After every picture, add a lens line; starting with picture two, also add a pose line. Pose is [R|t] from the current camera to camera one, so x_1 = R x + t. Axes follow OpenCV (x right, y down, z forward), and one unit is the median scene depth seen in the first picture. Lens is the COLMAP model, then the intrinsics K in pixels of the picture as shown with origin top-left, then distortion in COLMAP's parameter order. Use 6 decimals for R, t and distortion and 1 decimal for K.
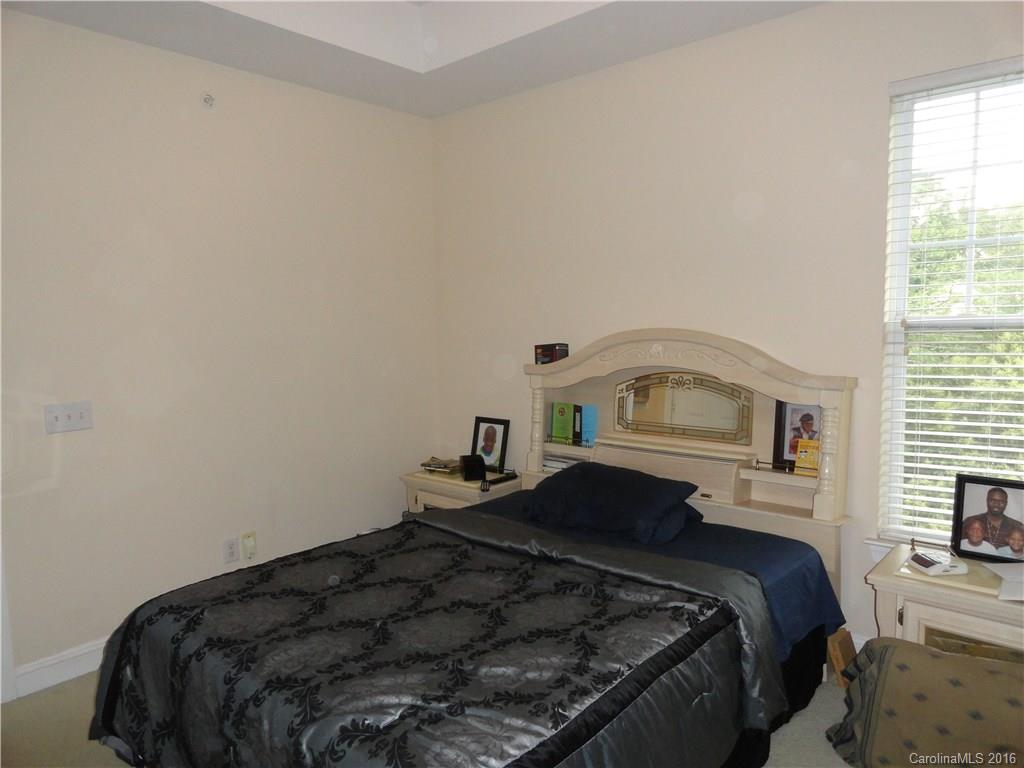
lens RADIAL K [[706.3, 0, 512.0], [0, 706.3, 384.0], [0, 0, 1]] dist [-0.006349, -0.000051]
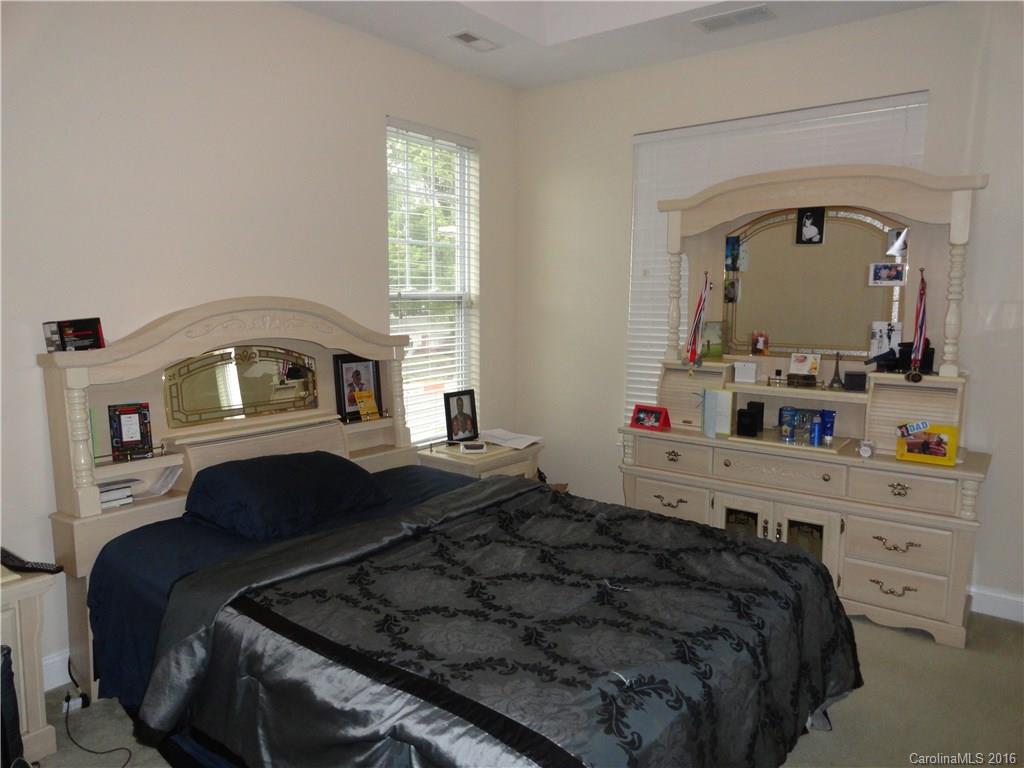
lens RADIAL K [[706.3, 0, 512.0], [0, 706.3, 384.0], [0, 0, 1]] dist [-0.006349, -0.000051]
pose [[-0.063261, -0.101825, 0.992789, -0.786371], [0.087349, 0.990399, 0.107146, -0.039902], [-0.994167, 0.093498, -0.053760, 0.801823]]
